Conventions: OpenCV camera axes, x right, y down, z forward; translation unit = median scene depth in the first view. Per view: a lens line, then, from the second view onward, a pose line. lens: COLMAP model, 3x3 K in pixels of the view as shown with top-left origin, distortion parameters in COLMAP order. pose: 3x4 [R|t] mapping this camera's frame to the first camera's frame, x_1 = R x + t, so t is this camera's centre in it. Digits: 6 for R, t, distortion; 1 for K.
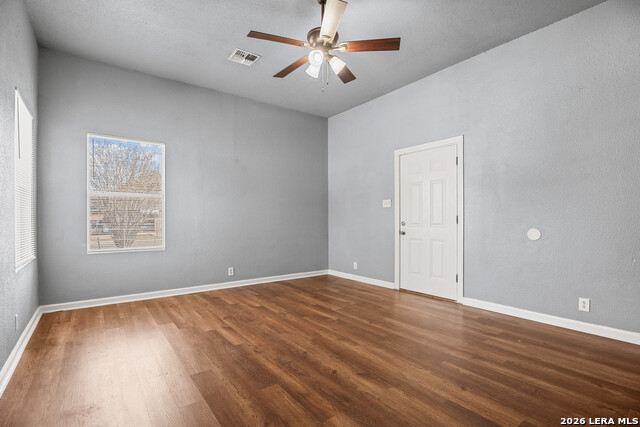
lens RADIAL K [[302.3, 0, 314.7], [0, 302.3, 218.0], [0, 0, 1]] dist [-0.018380, 0.000476]
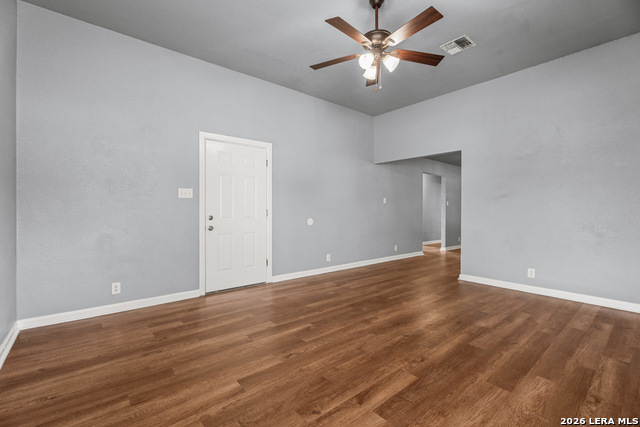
lens RADIAL K [[284.3, 0, 315.6], [0, 284.3, 210.3], [0, 0, 1]] dist [-0.002601, -0.001269]
pose [[-0.054198, 0.006911, 0.998506, -0.807731], [-0.000057, 0.999976, -0.006924, 0.003444], [-0.998530, -0.000432, -0.054196, 1.078498]]
